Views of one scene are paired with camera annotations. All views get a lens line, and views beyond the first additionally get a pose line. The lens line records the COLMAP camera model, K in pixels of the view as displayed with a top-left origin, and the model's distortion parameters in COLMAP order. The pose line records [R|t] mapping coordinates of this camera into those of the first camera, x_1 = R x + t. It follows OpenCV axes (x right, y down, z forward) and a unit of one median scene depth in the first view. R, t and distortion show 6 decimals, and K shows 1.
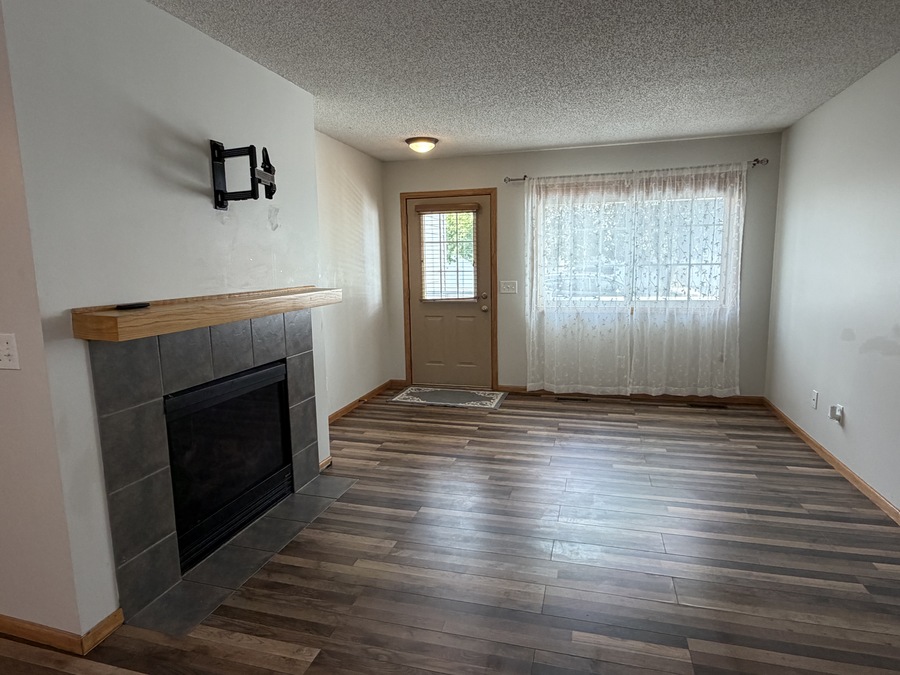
lens RADIAL K [[527.6, 0, 444.6], [0, 527.6, 340.3], [0, 0, 1]] dist [-0.003716, 0.002091]
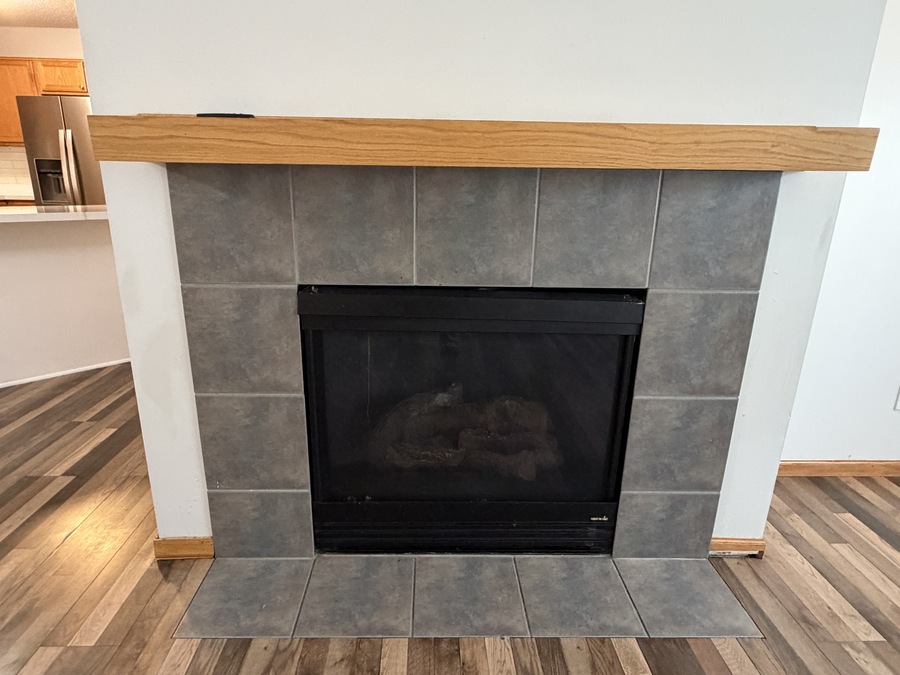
lens RADIAL K [[527.6, 0, 444.1], [0, 527.6, 342.2], [0, 0, 1]] dist [-0.003716, 0.002091]
pose [[0.300819, 0.300630, -0.905058, 0.078375], [-0.163762, 0.951202, 0.261527, -0.015828], [0.939516, 0.069541, 0.335371, 0.851322]]
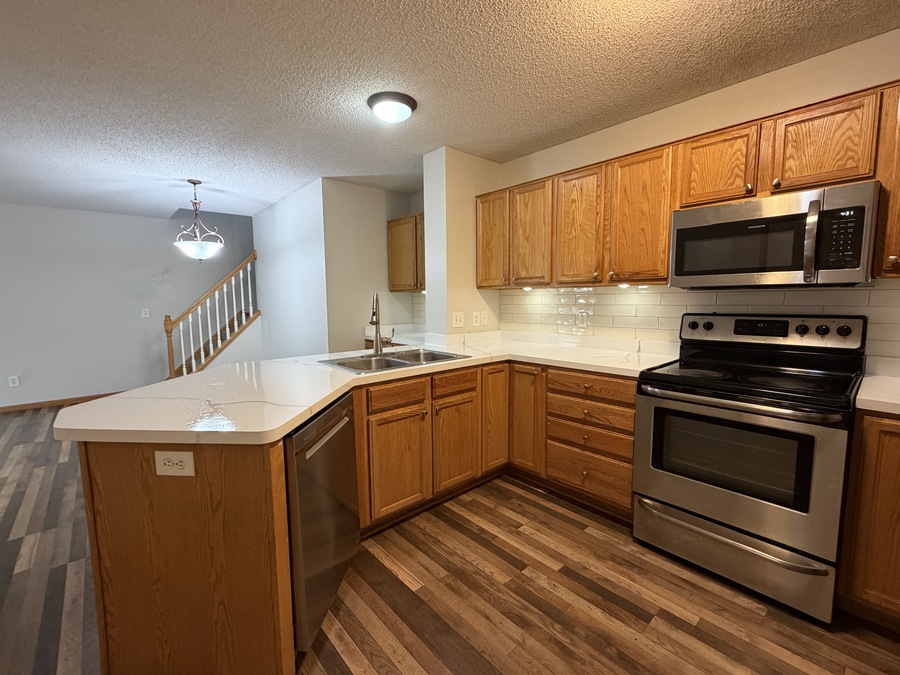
lens RADIAL K [[395.4, 0, 444.7], [0, 395.4, 335.7], [0, 0, 1]] dist [-0.001436, 0.000090]
pose [[-0.840925, -0.025252, 0.540563, -2.003665], [0.106136, 0.971814, 0.210508, -0.035176], [-0.530642, 0.234394, -0.814542, 0.699489]]
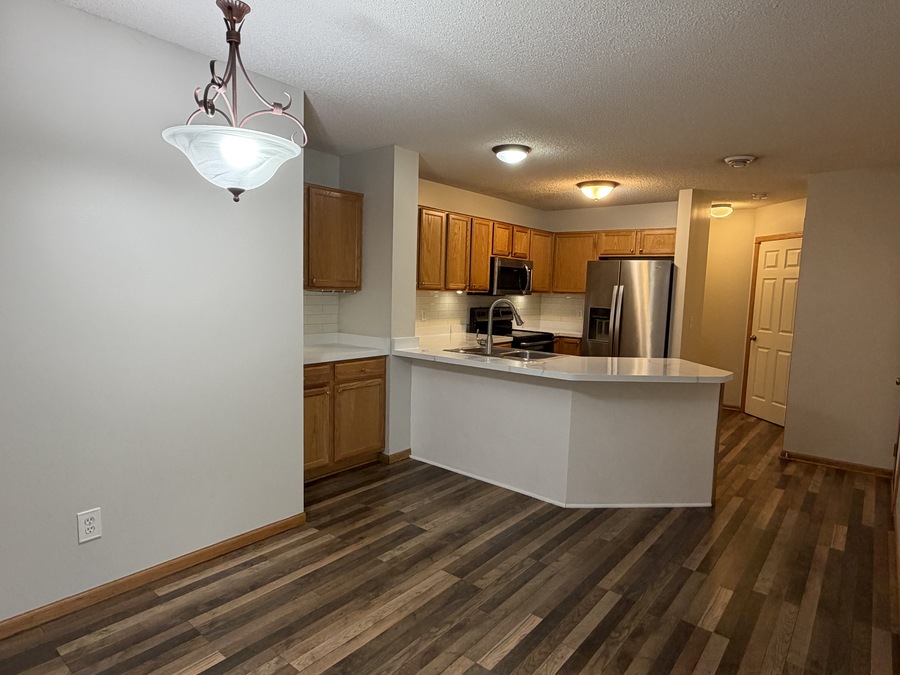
lens RADIAL K [[527.6, 0, 446.8], [0, 527.6, 342.3], [0, 0, 1]] dist [-0.003716, 0.002091]
pose [[-0.402110, 0.103039, -0.909775, 0.167769], [-0.155269, 0.971581, 0.178667, -0.076078], [0.902330, 0.213104, -0.374683, 0.410659]]
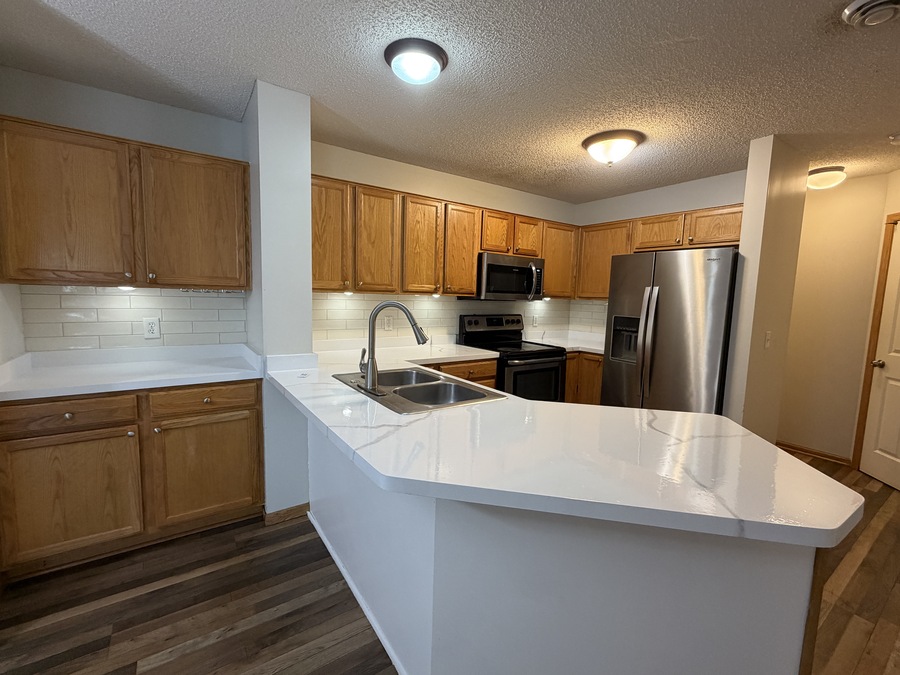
lens RADIAL K [[395.4, 0, 446.2], [0, 395.4, 337.0], [0, 0, 1]] dist [-0.001436, 0.000090]
pose [[-0.637724, 0.080591, -0.766037, -0.825021], [-0.128331, 0.969495, 0.208831, -0.046460], [0.759499, 0.231483, -0.607928, 0.475817]]
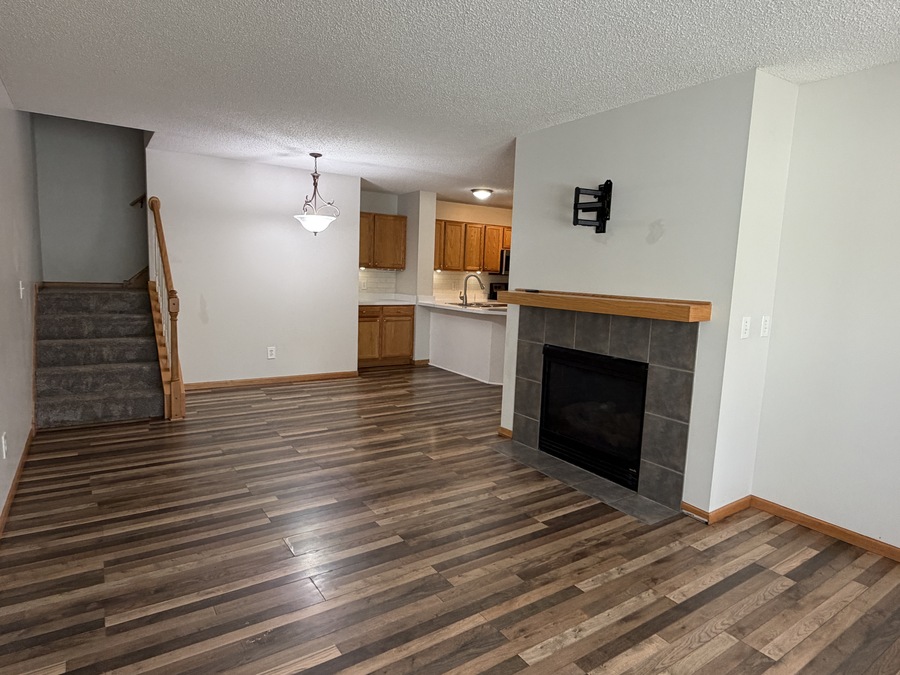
lens RADIAL K [[527.6, 0, 441.6], [0, 527.6, 341.4], [0, 0, 1]] dist [-0.003716, 0.002091]
pose [[-0.650953, 0.095315, -0.753110, 0.927403], [-0.136033, 0.961380, 0.239255, -0.251958], [0.746830, 0.258192, -0.612847, 1.629667]]
